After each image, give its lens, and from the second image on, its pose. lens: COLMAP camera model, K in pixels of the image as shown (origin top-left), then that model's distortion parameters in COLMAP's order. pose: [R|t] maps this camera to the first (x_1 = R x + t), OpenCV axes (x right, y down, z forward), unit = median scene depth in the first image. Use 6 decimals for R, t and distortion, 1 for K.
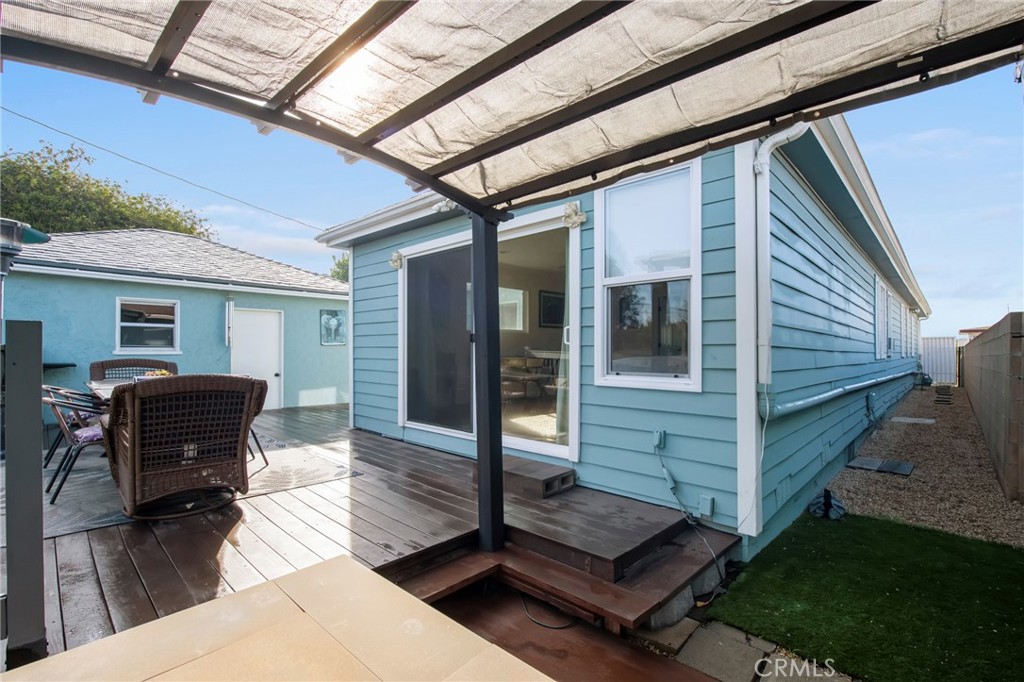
lens RADIAL K [[460.1, 0, 515.7], [0, 460.1, 345.3], [0, 0, 1]] dist [-0.000328, -0.000111]
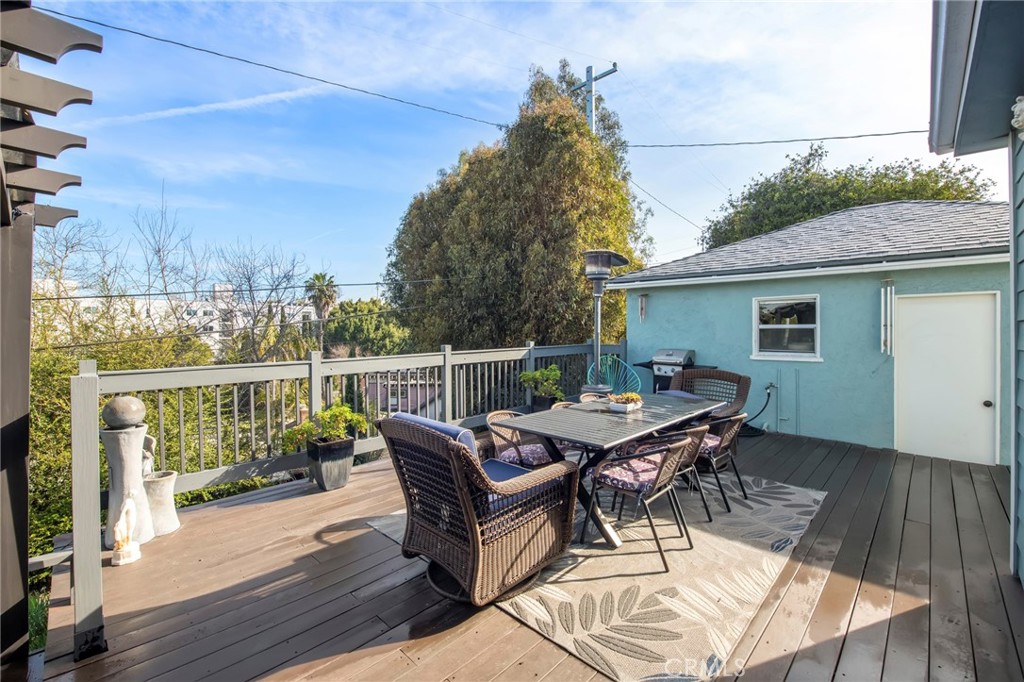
lens RADIAL K [[435.6, 0, 515.8], [0, 435.6, 344.0], [0, 0, 1]] dist [-0.015913, -0.000312]
pose [[0.000235, 0.017954, -0.999839, 0.013770], [0.009977, 0.999789, 0.017955, -0.029858], [0.999950, -0.009980, 0.000056, 0.479669]]
